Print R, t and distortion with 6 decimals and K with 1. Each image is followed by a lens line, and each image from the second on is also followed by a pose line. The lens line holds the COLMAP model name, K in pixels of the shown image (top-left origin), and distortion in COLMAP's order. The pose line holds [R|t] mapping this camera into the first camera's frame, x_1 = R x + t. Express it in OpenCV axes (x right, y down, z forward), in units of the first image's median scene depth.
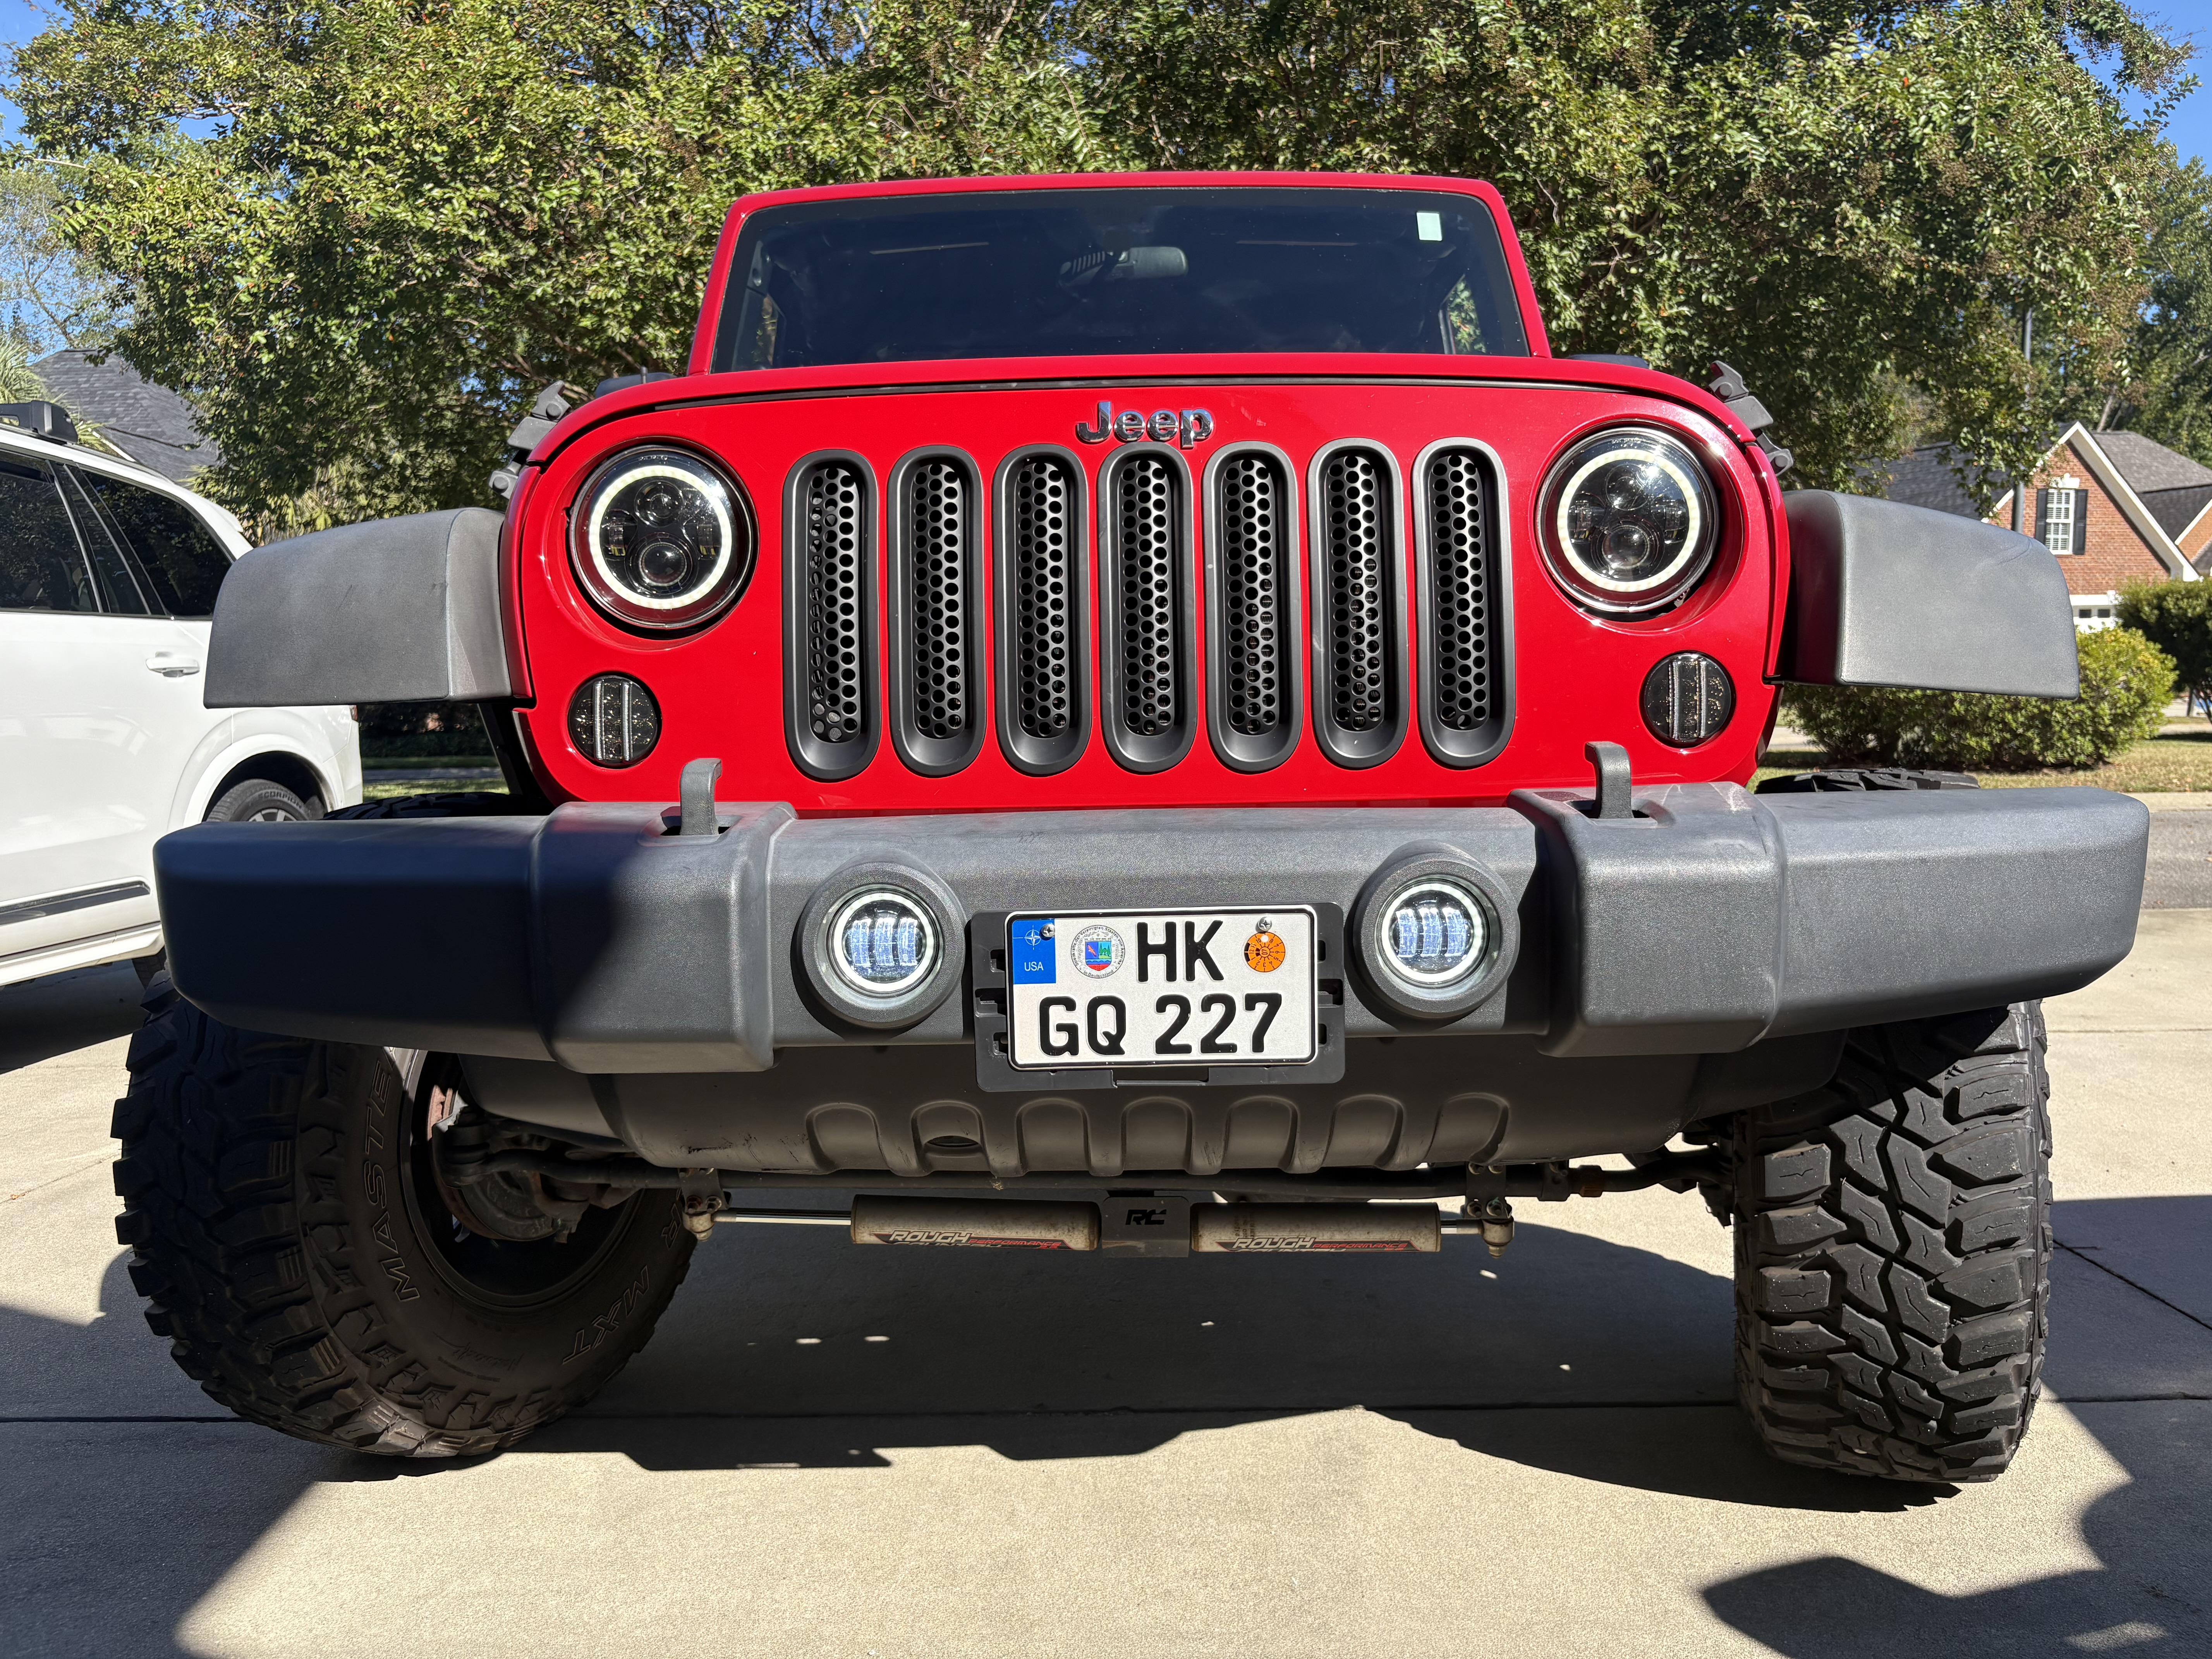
lens RADIAL K [[1687.1, 0, 1088.5], [0, 1687.1, 835.0], [0, 0, 1]] dist [0.023256, -0.003419]
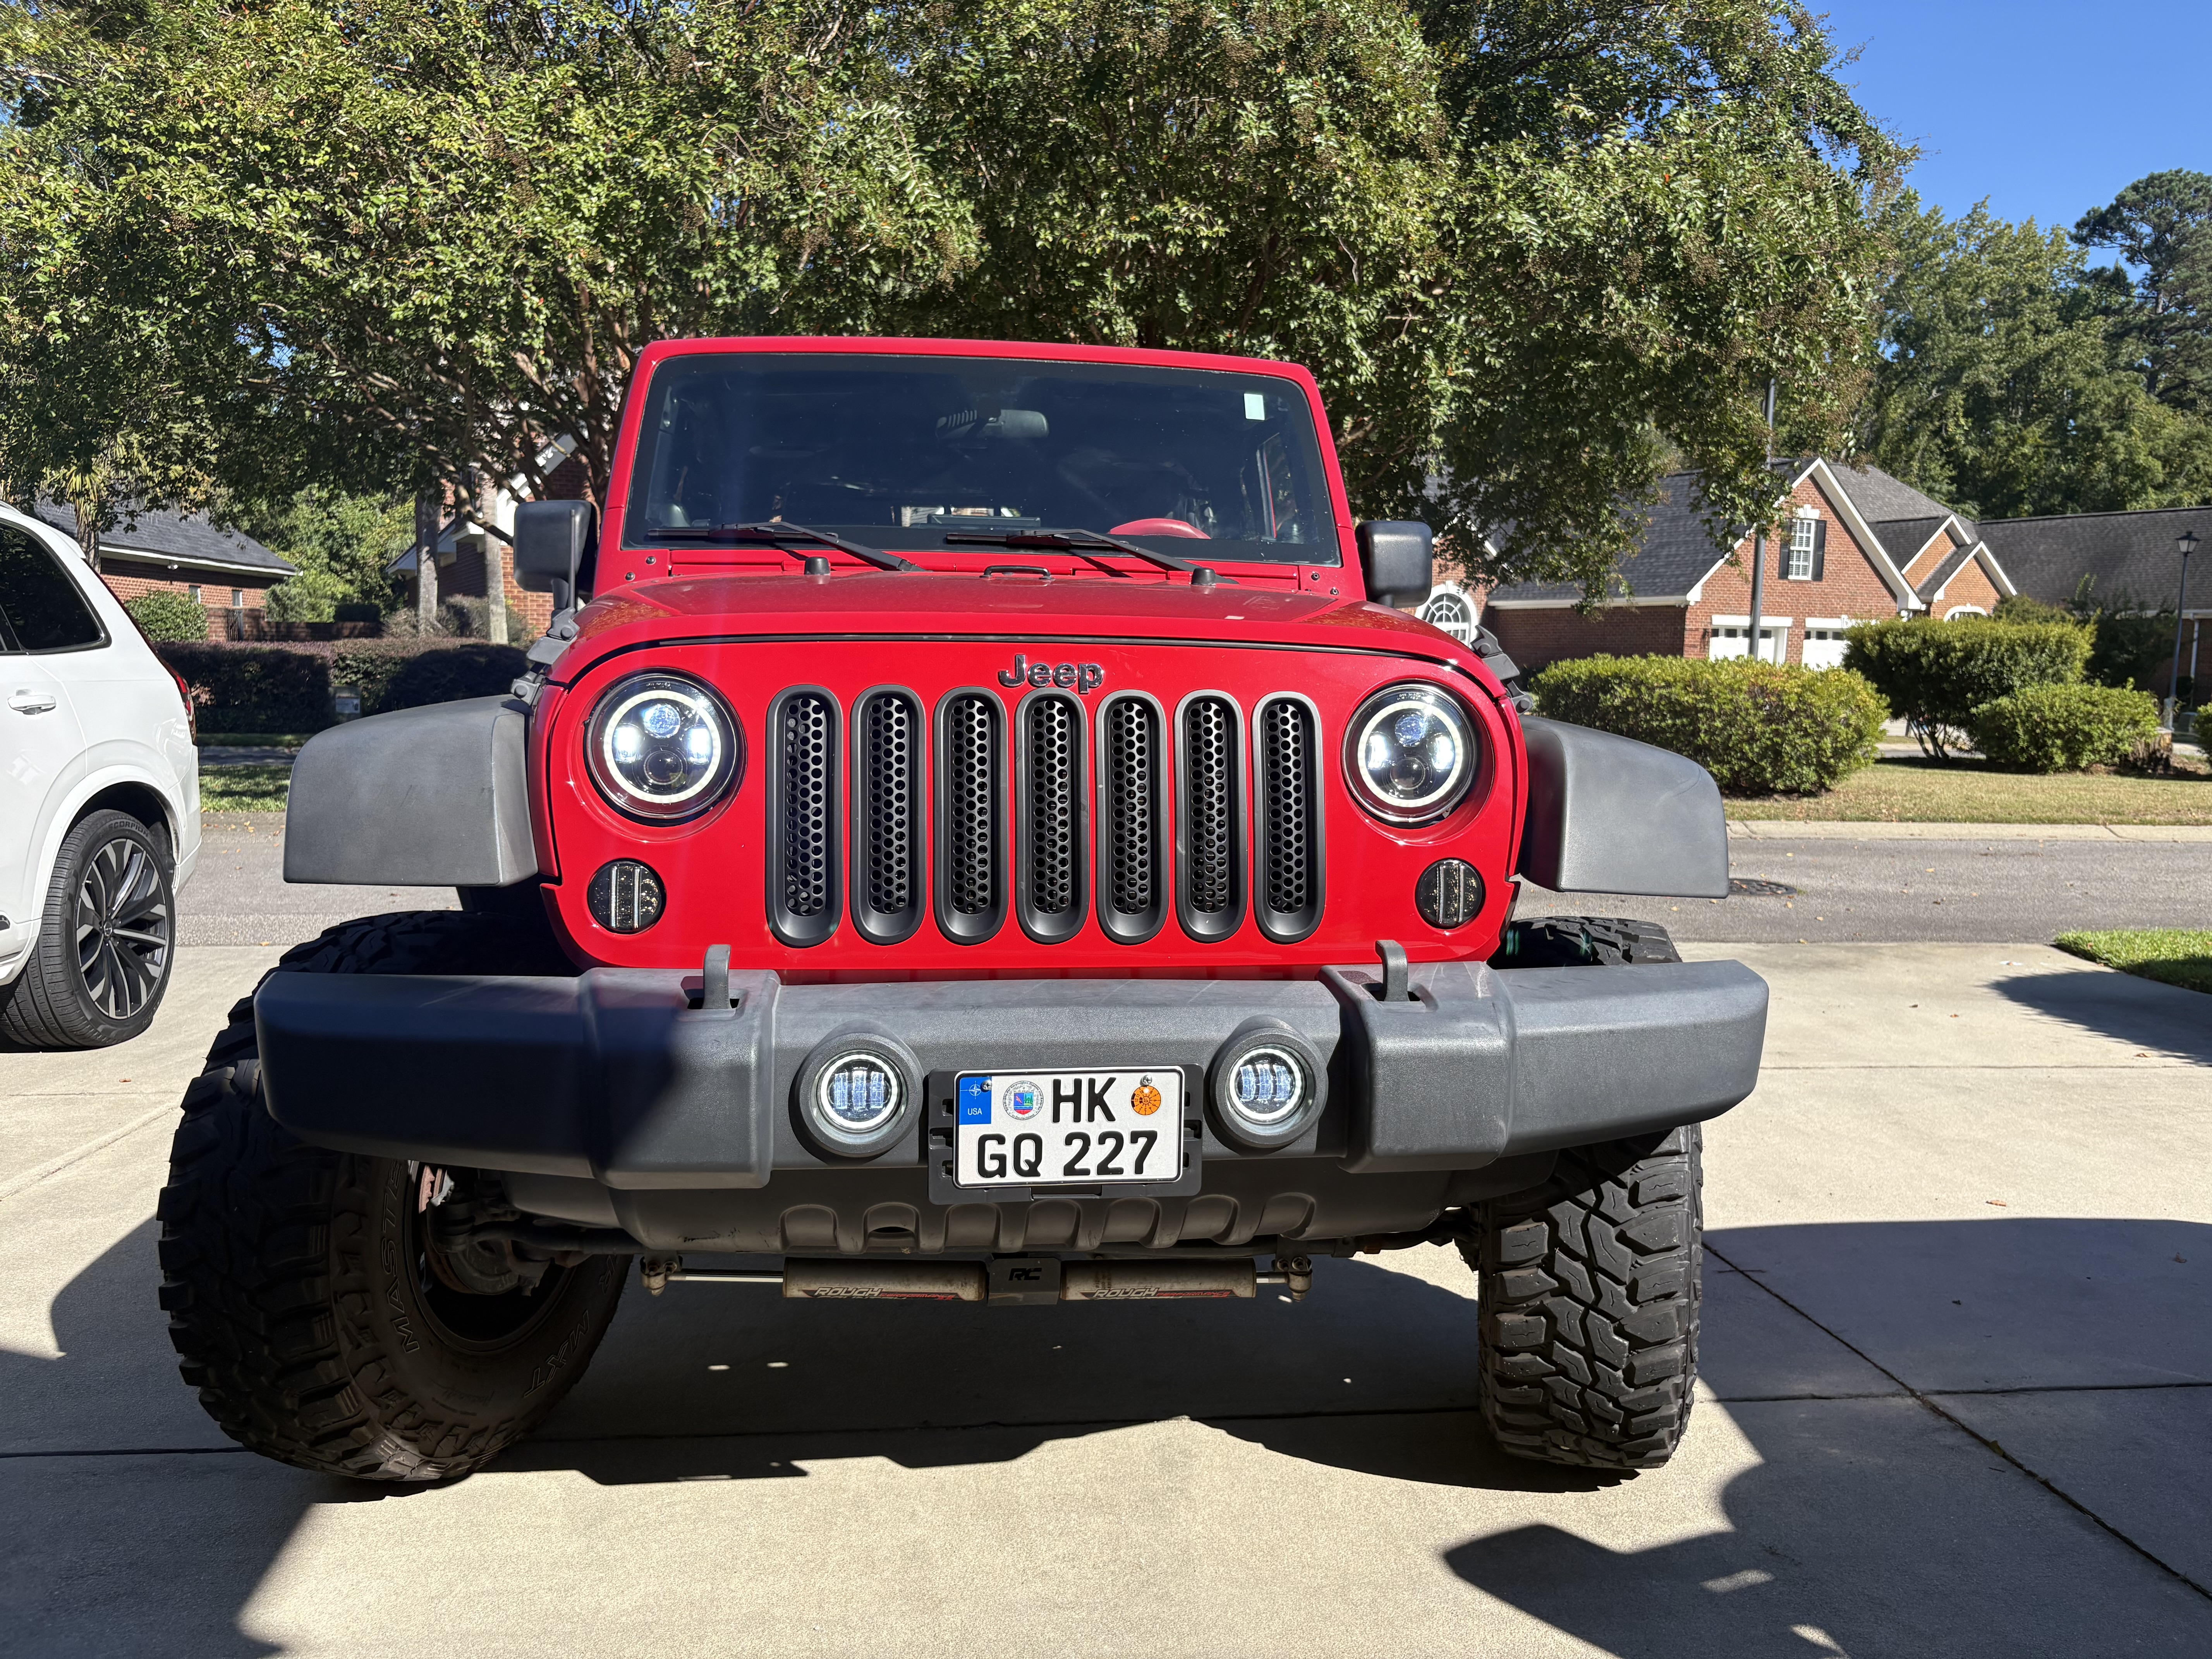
lens RADIAL K [[1687.1, 0, 1088.5], [0, 1687.1, 835.0], [0, 0, 1]] dist [0.023256, -0.003419]
pose [[0.992315, 0.019991, 0.122109, -0.087142], [-0.021417, 0.999717, 0.010379, -0.123350], [-0.121867, -0.012915, 0.992462, -0.264794]]
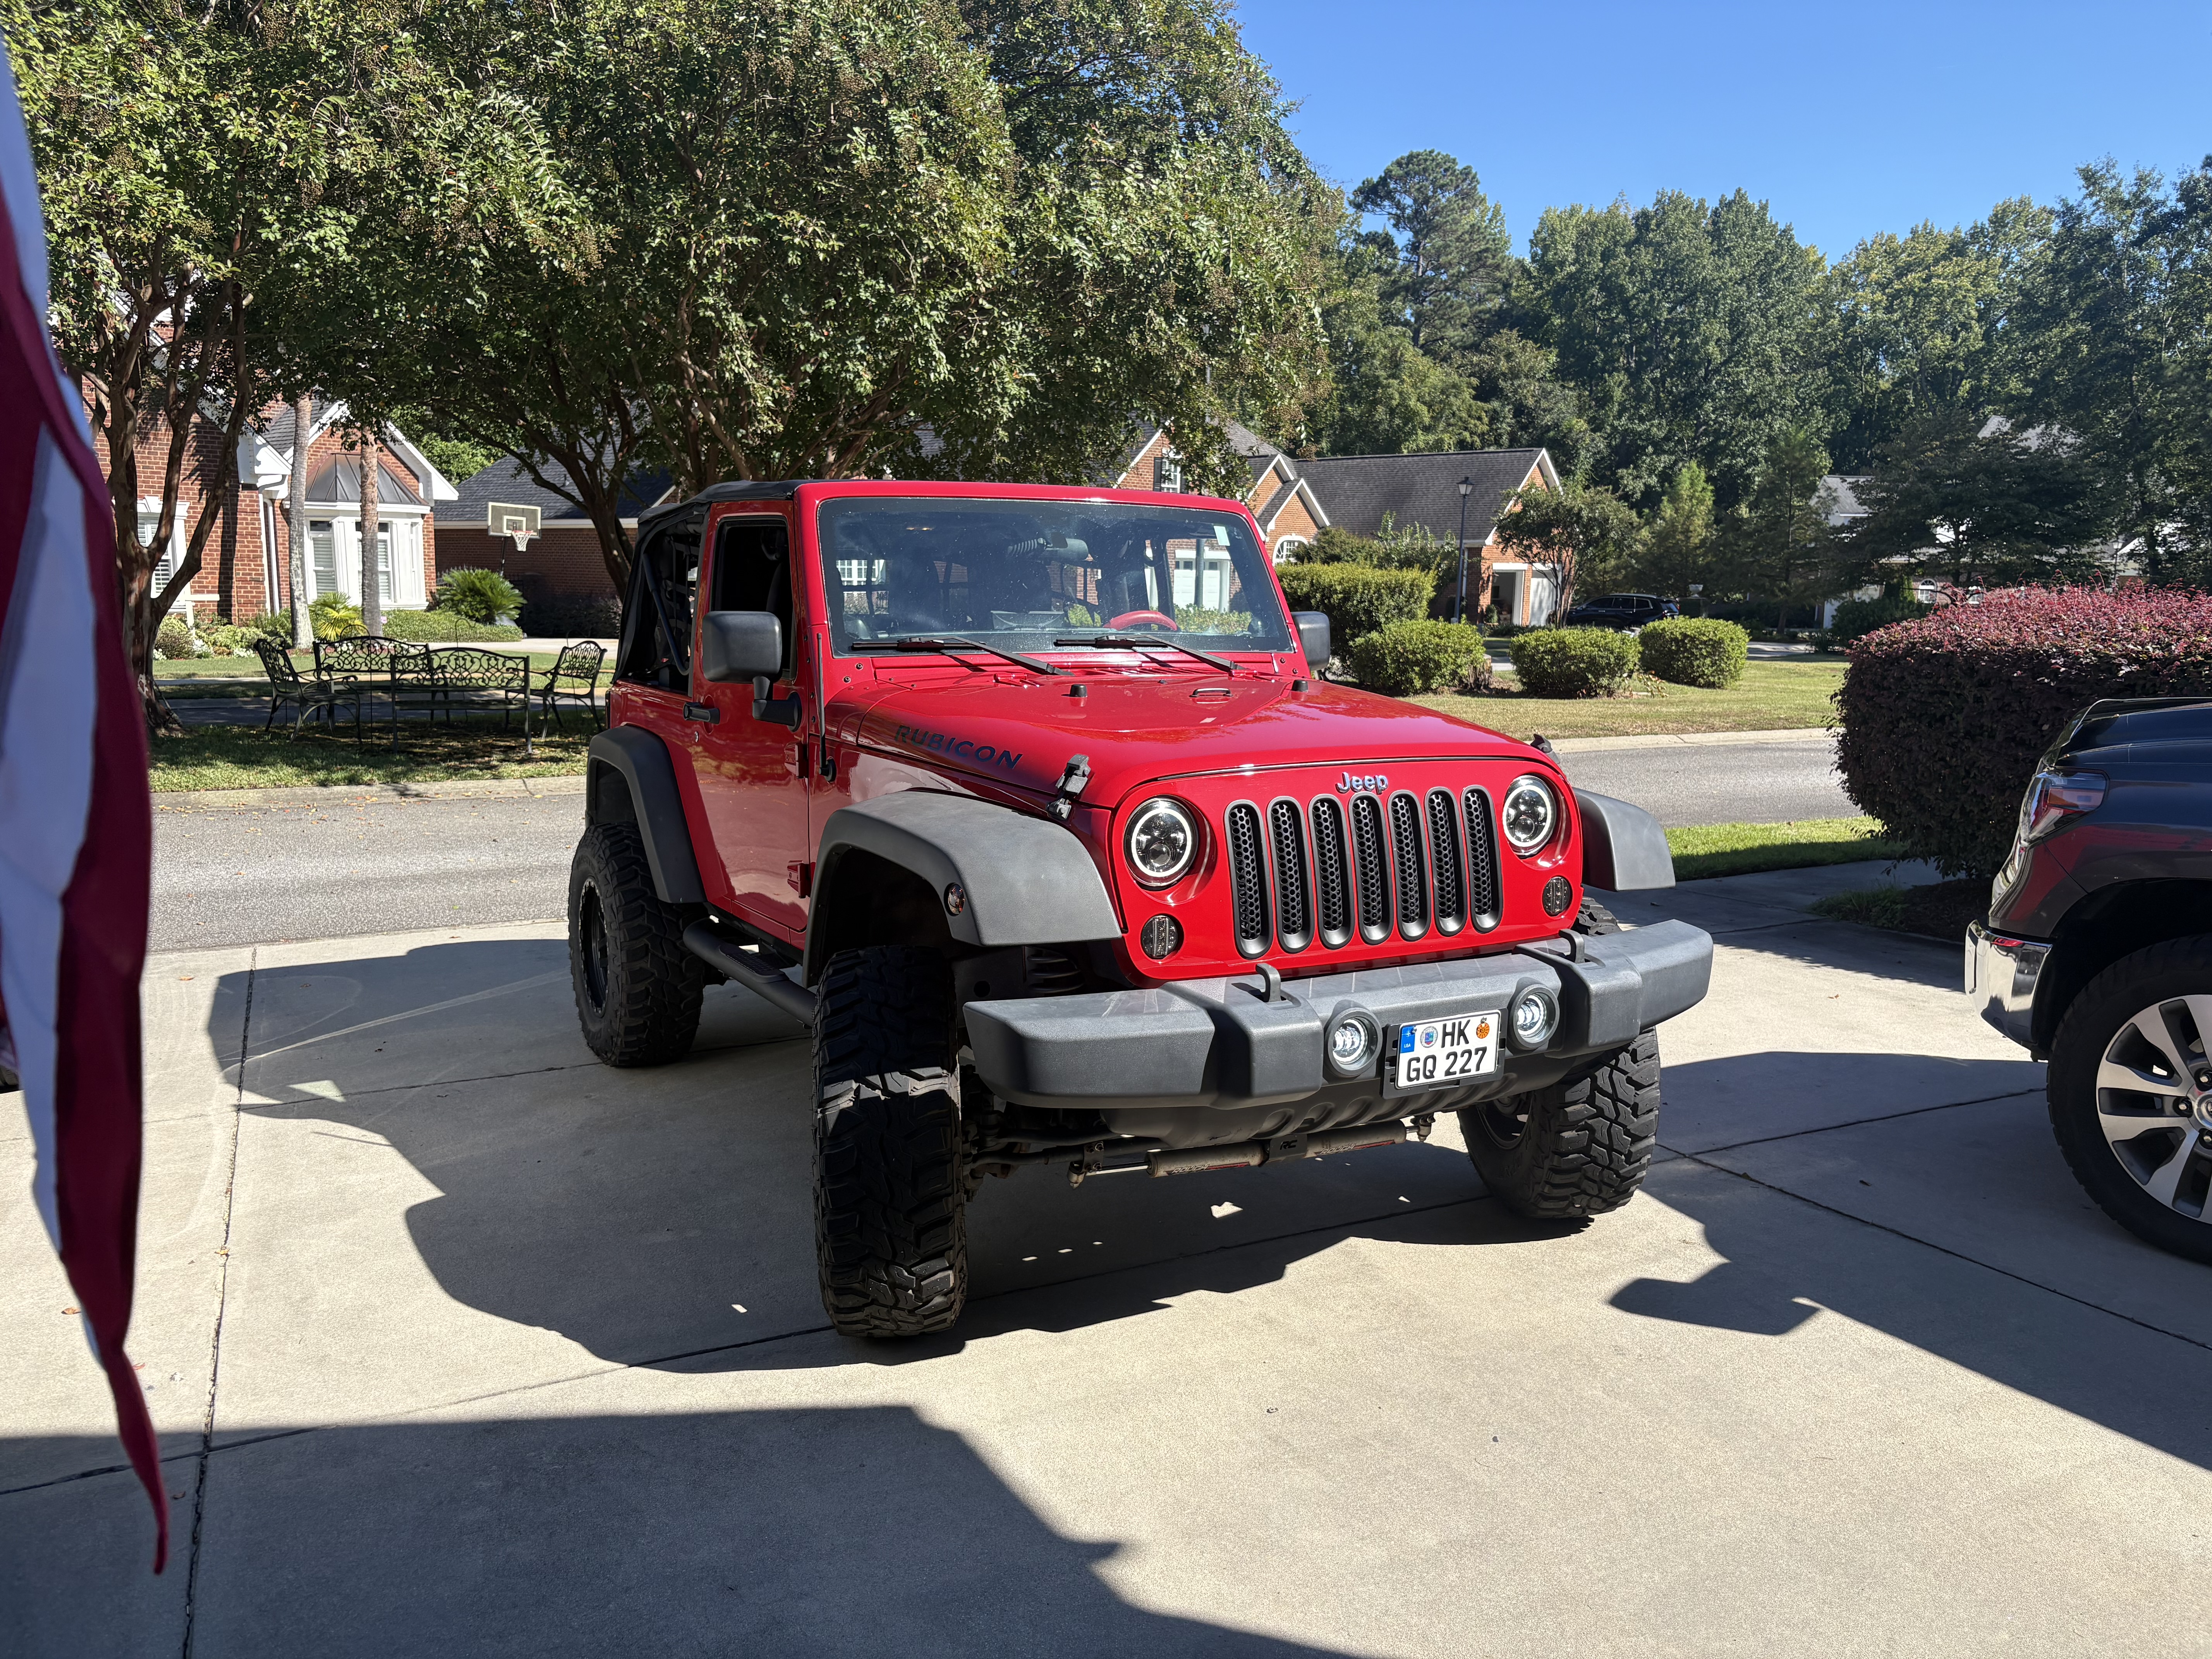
lens RADIAL K [[1675.2, 0, 1073.1], [0, 1675.2, 850.8], [0, 0, 1]] dist [0.012185, 0.003518]
pose [[0.885968, -0.046157, 0.461444, -1.195454], [0.015918, 0.997475, 0.069211, -0.287404], [-0.463474, -0.053974, 0.884465, -0.668815]]
